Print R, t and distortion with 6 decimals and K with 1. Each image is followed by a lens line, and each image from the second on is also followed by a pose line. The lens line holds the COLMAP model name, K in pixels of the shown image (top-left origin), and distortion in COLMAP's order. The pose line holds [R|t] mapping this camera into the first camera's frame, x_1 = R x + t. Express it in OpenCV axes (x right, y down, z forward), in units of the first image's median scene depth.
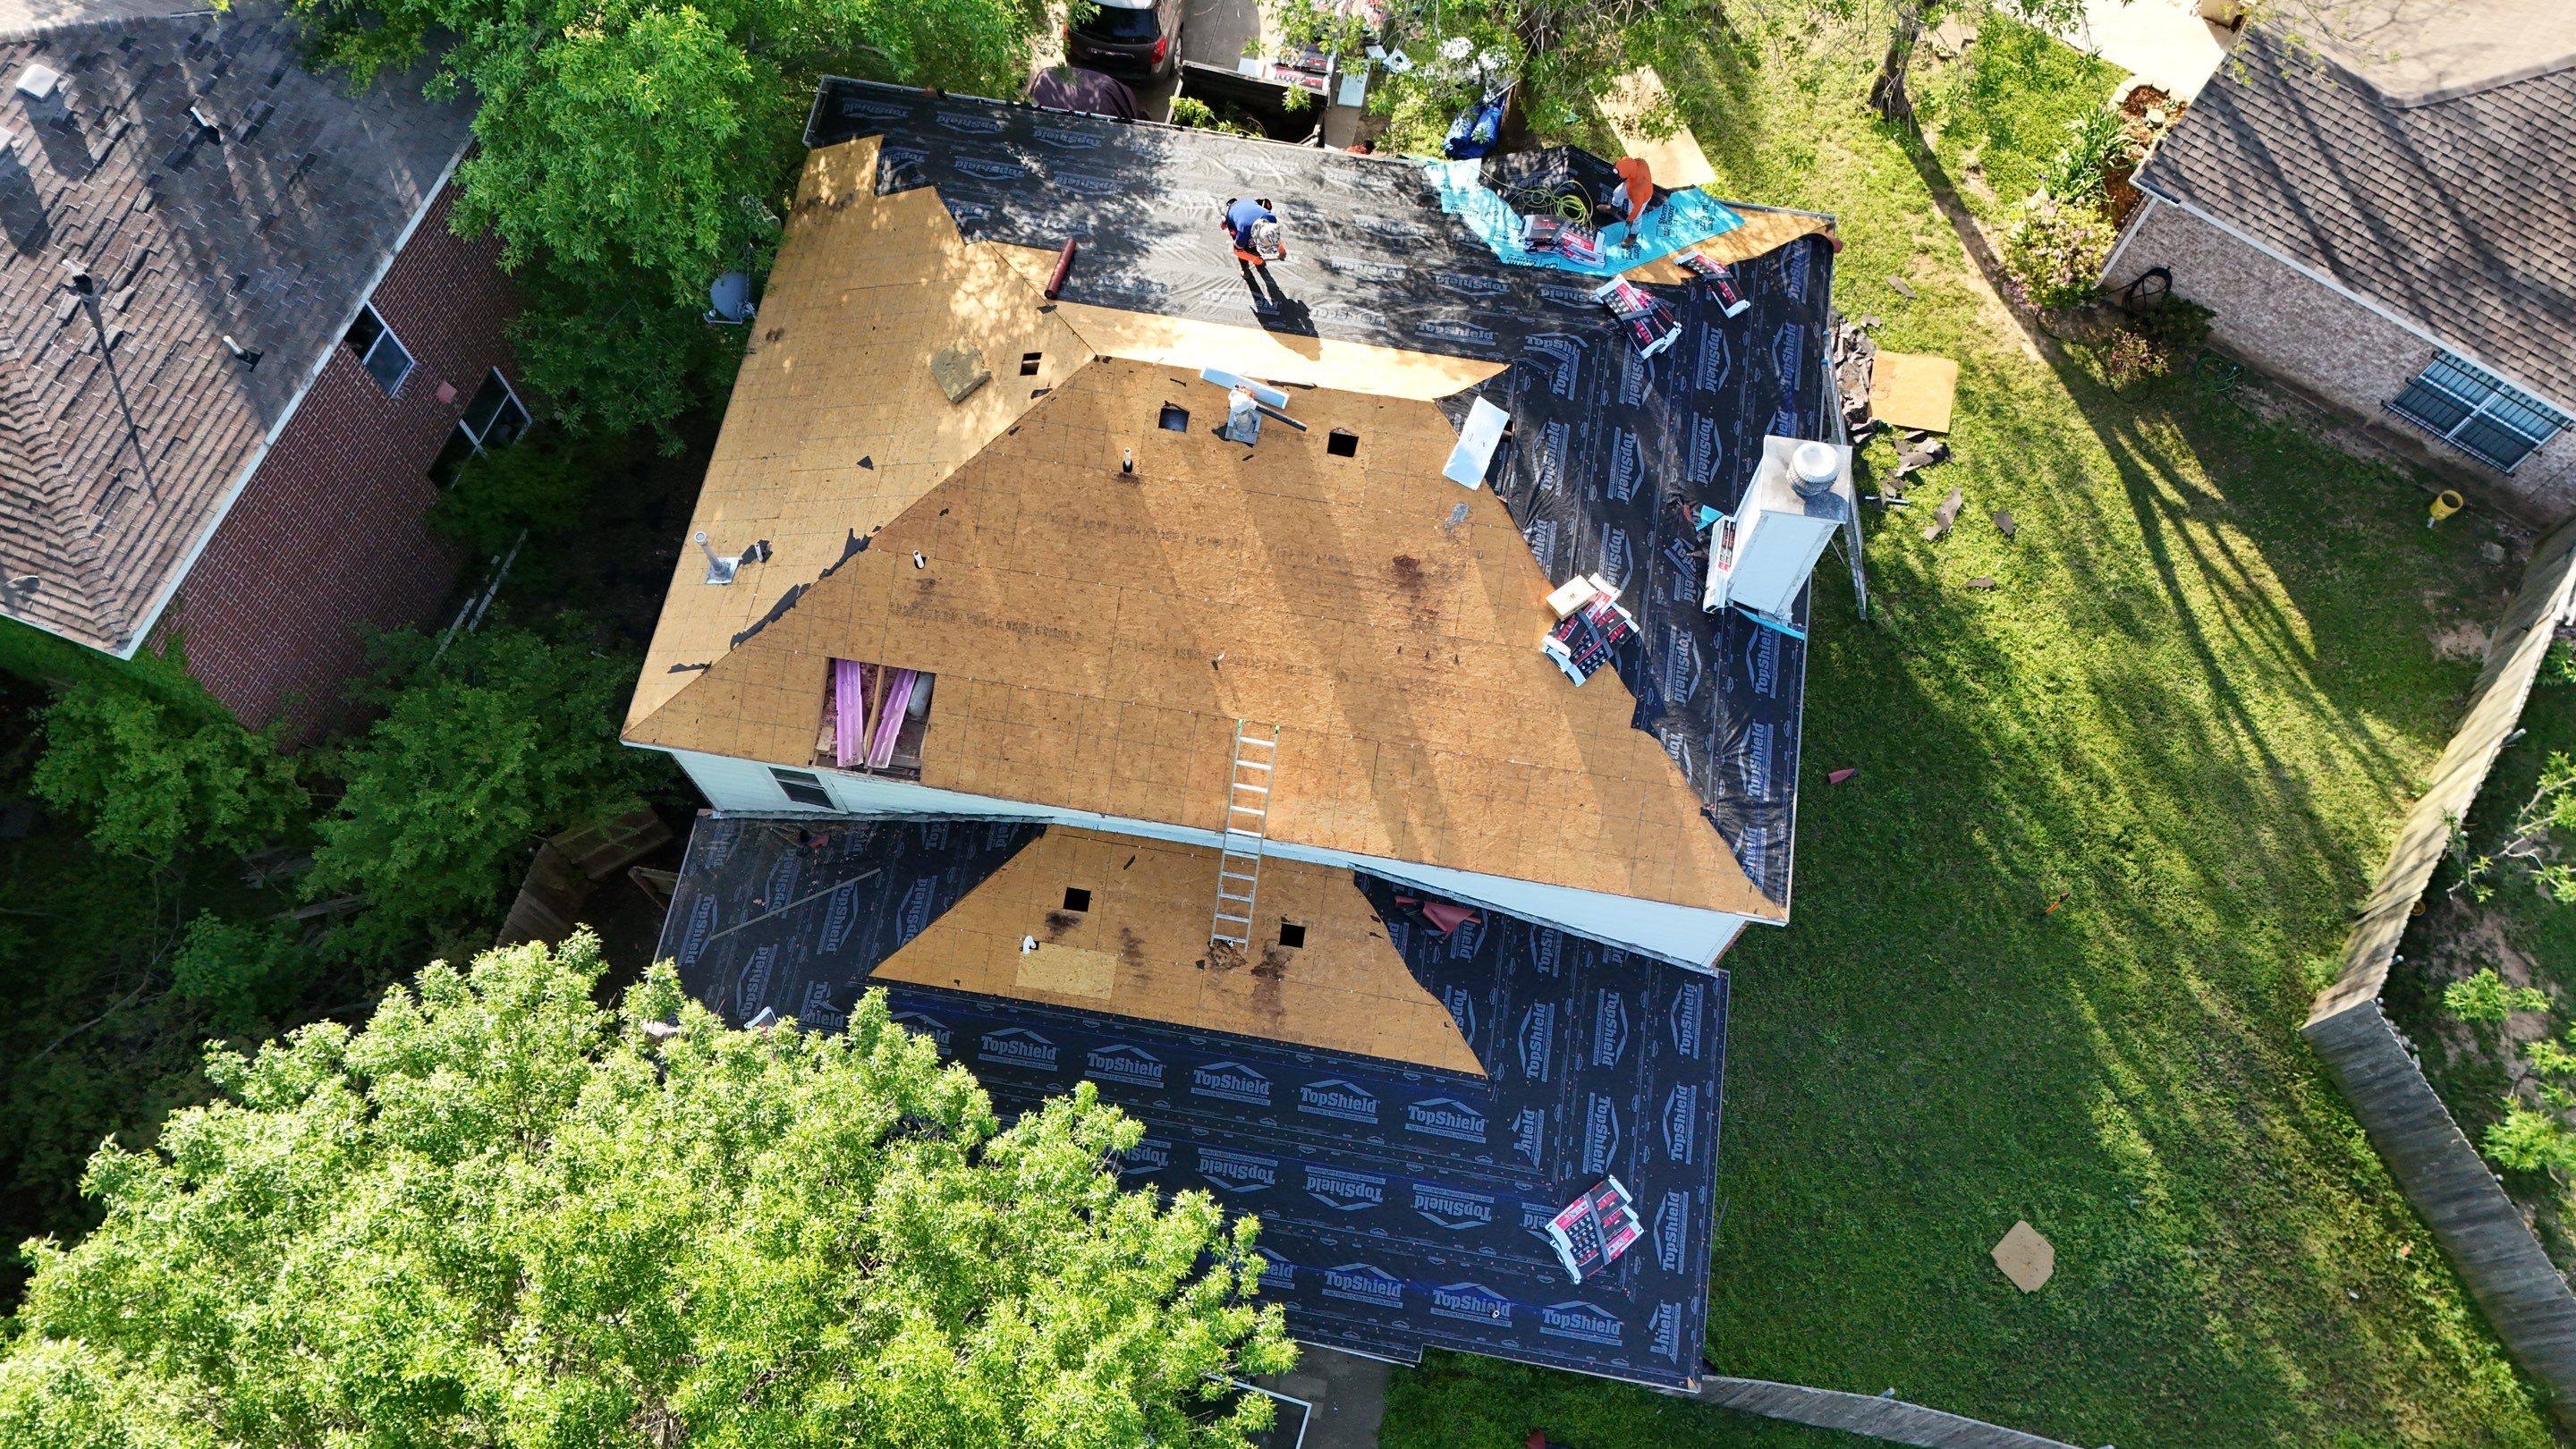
lens RADIAL K [[1907.1, 0, 1278.2], [0, 1907.1, 721.7], [0, 0, 1]] dist [0.035005, -0.040671]
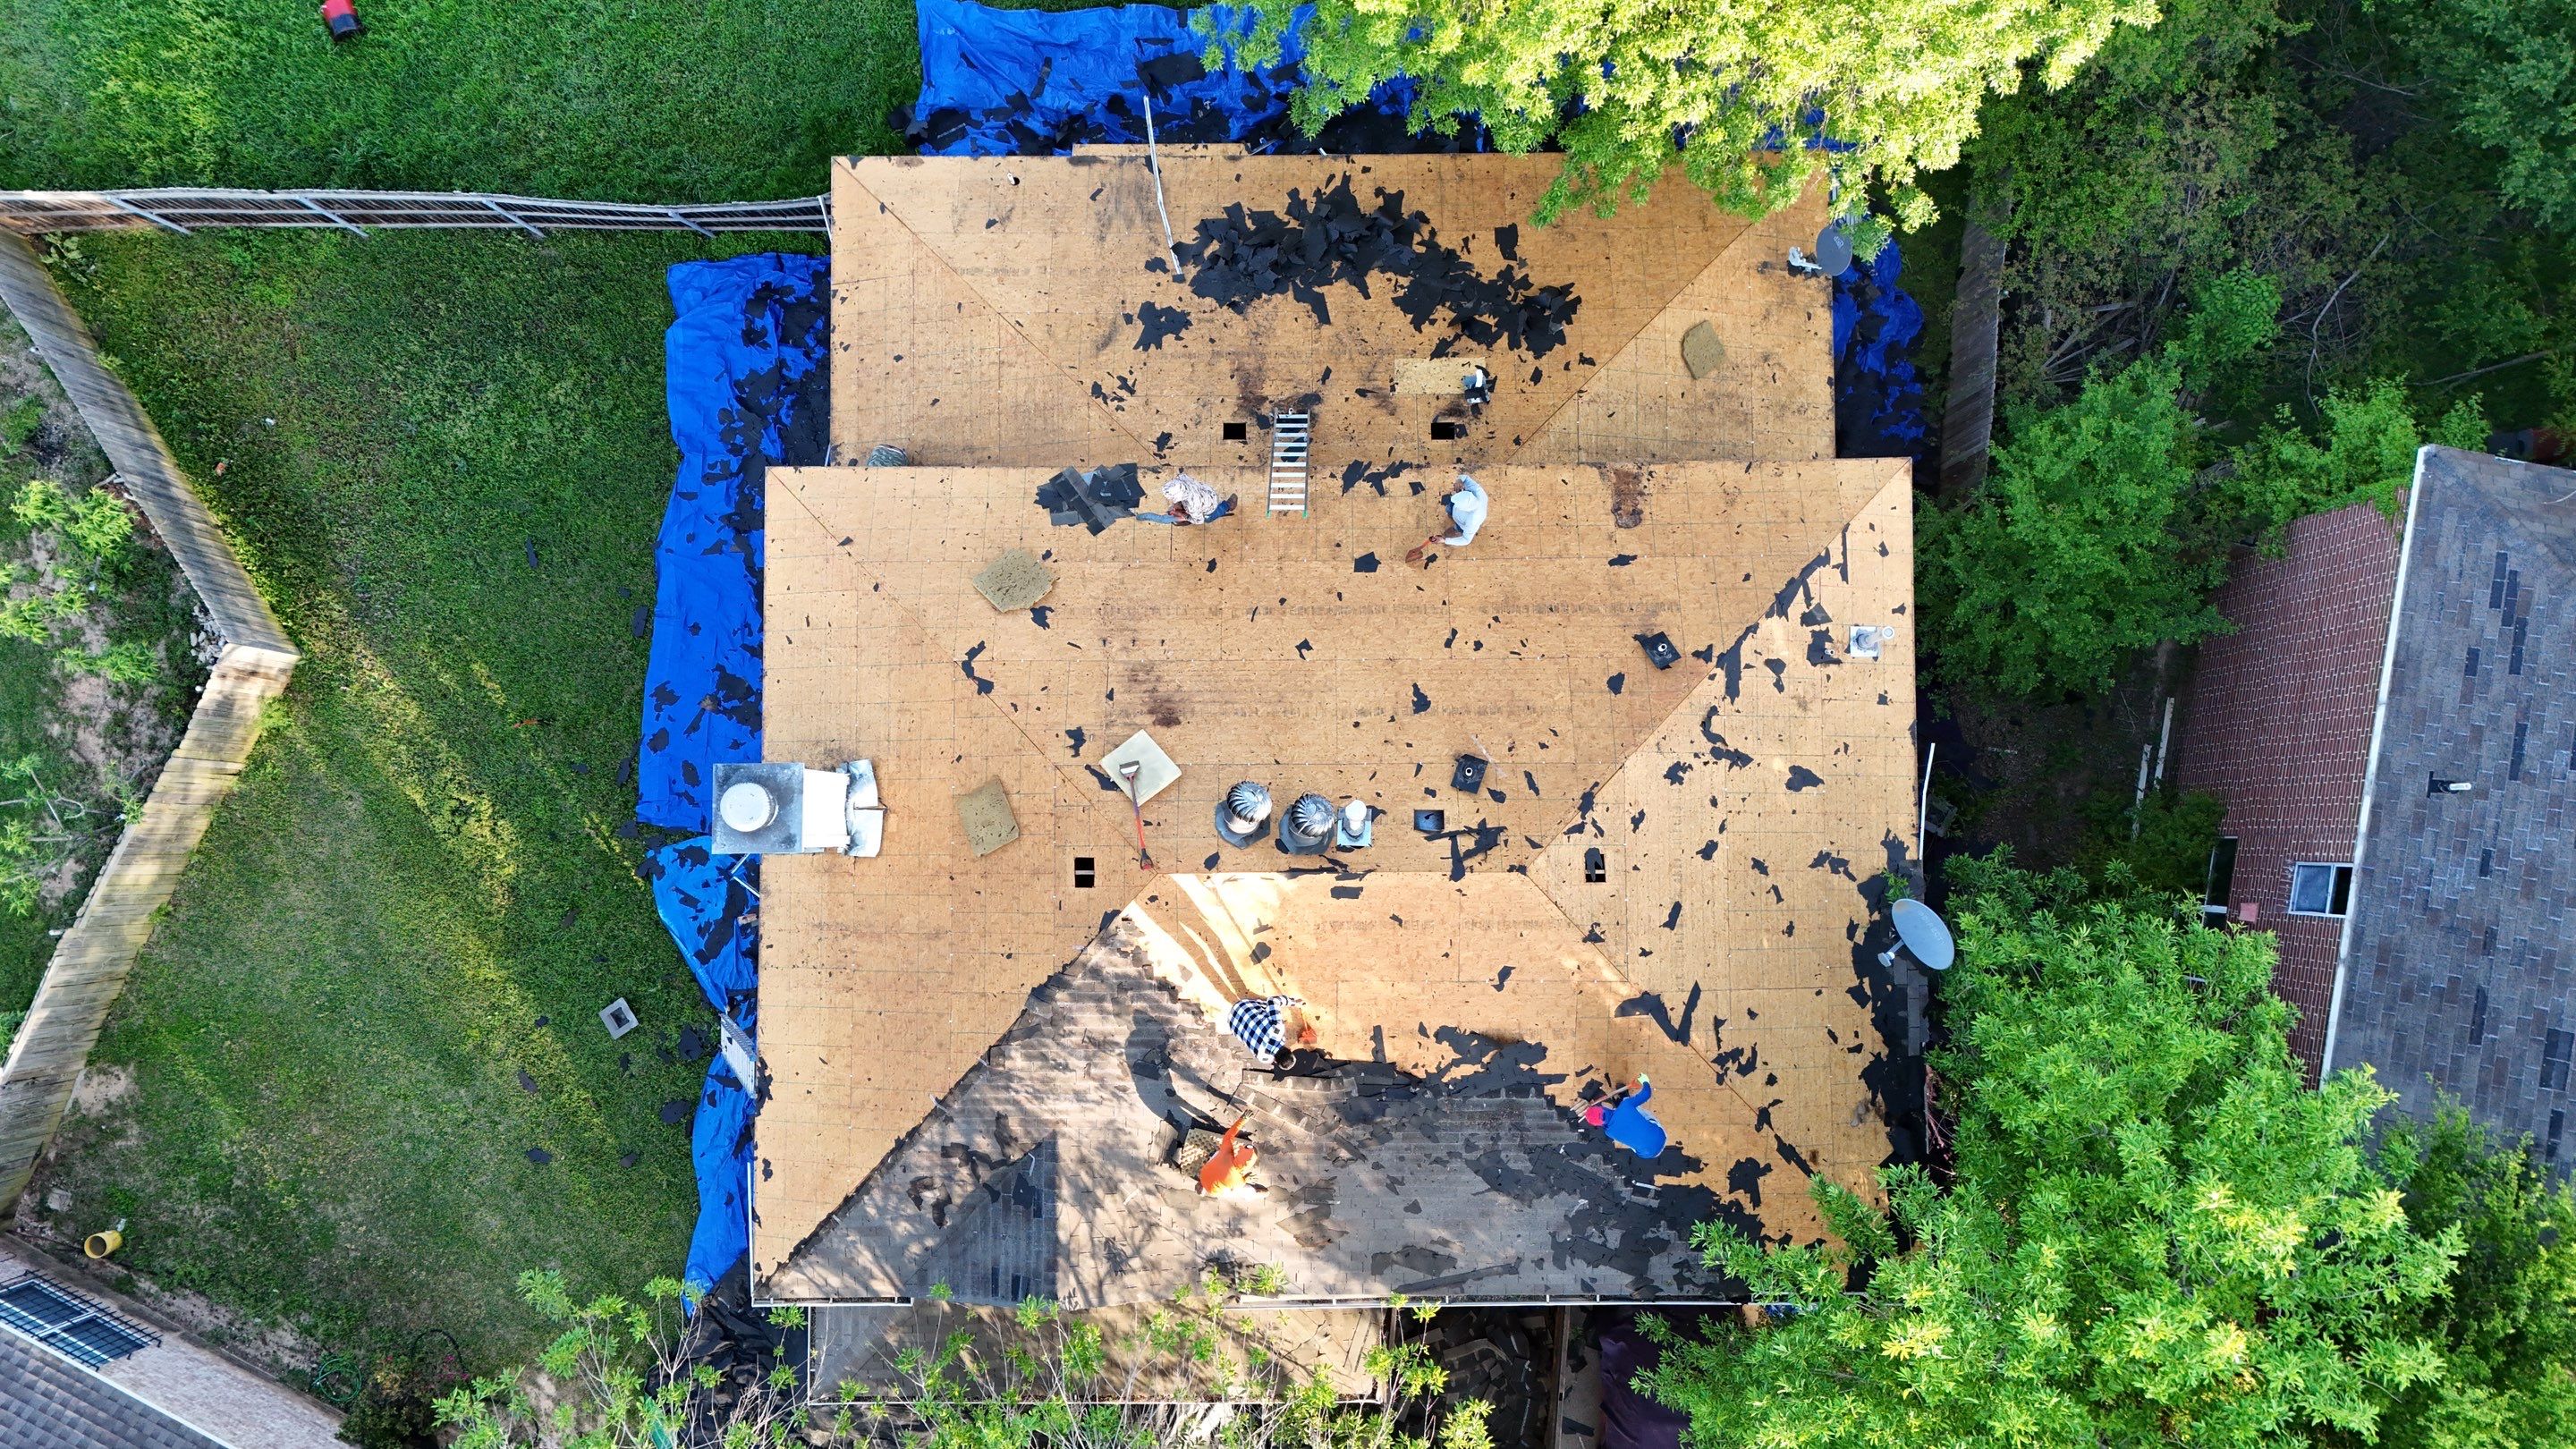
lens RADIAL K [[1907.1, 0, 1297.3], [0, 1907.1, 723.7], [0, 0, 1]] dist [0.035005, -0.040671]
pose [[-0.986242, 0.165051, -0.009177, 0.008447], [-0.151524, -0.880428, 0.449318, -0.456329], [0.066081, 0.444527, 0.893325, 0.116443]]
